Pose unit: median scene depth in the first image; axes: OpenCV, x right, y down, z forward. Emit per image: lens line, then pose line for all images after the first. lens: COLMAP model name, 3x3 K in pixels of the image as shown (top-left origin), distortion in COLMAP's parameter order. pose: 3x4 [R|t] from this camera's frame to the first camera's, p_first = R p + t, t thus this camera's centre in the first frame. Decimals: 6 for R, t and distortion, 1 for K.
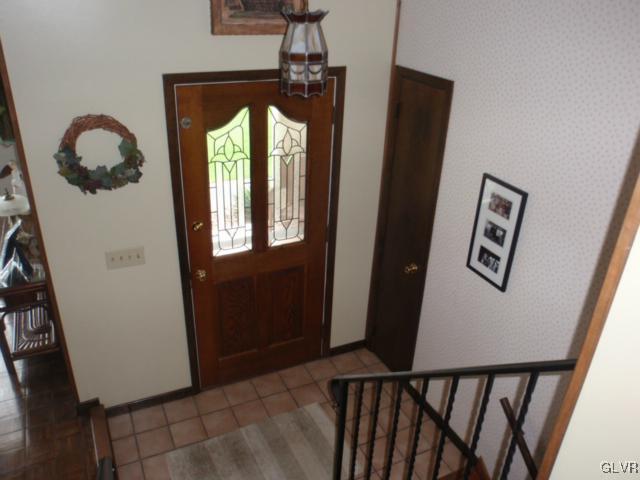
lens RADIAL K [[524.4, 0, 320.0], [0, 524.4, 240.0], [0, 0, 1]] dist [-0.045691, 0.009623]
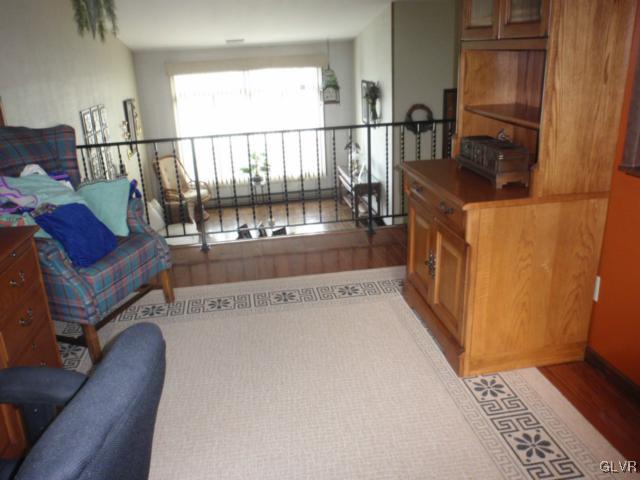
lens RADIAL K [[524.4, 0, 320.0], [0, 524.4, 240.0], [0, 0, 1]] dist [-0.045691, 0.009623]
pose [[0.954391, 0.021666, -0.297773, -0.088912], [-0.056507, 0.992445, -0.108899, 0.786245], [0.293164, 0.120759, 0.948405, -1.659528]]
